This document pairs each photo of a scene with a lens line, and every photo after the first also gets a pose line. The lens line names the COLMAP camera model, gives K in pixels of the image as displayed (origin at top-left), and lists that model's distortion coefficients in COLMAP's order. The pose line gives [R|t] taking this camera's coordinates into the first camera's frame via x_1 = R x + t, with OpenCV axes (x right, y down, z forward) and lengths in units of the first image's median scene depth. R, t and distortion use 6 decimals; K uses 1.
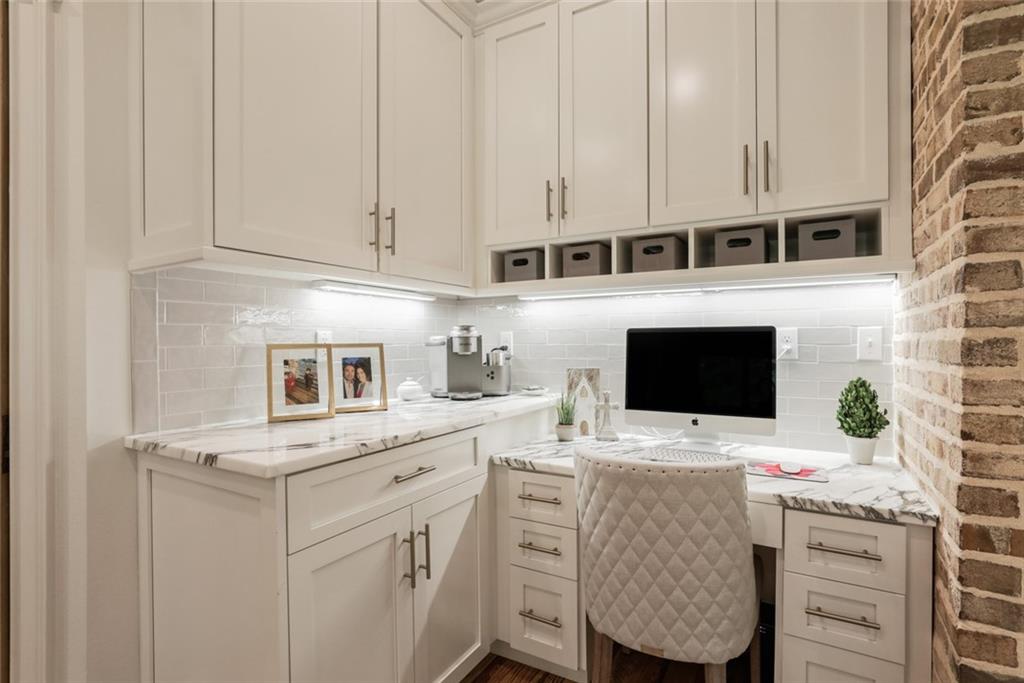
lens RADIAL K [[499.0, 0, 512.0], [0, 499.0, 341.5], [0, 0, 1]] dist [-0.002250, -0.000109]
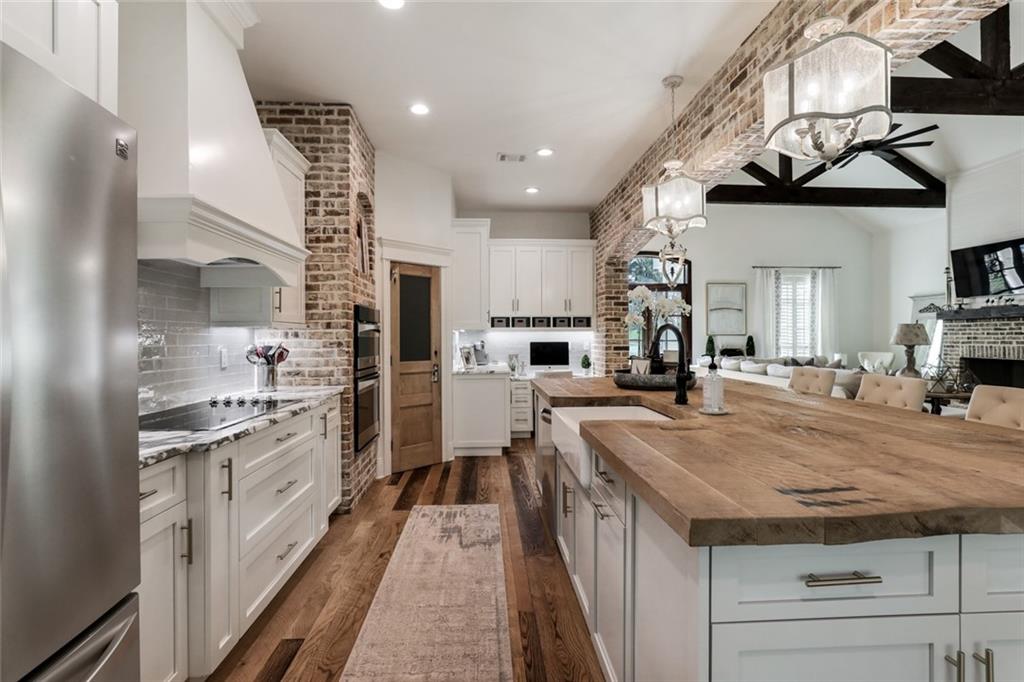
lens RADIAL K [[493.3, 0, 512.0], [0, 493.3, 341.0], [0, 0, 1]] dist [-0.004450, -0.000129]
pose [[0.836822, -0.003579, 0.547463, -2.008555], [0.000928, 0.999986, 0.005118, -0.059422], [-0.547474, -0.003775, 0.836814, -2.049676]]
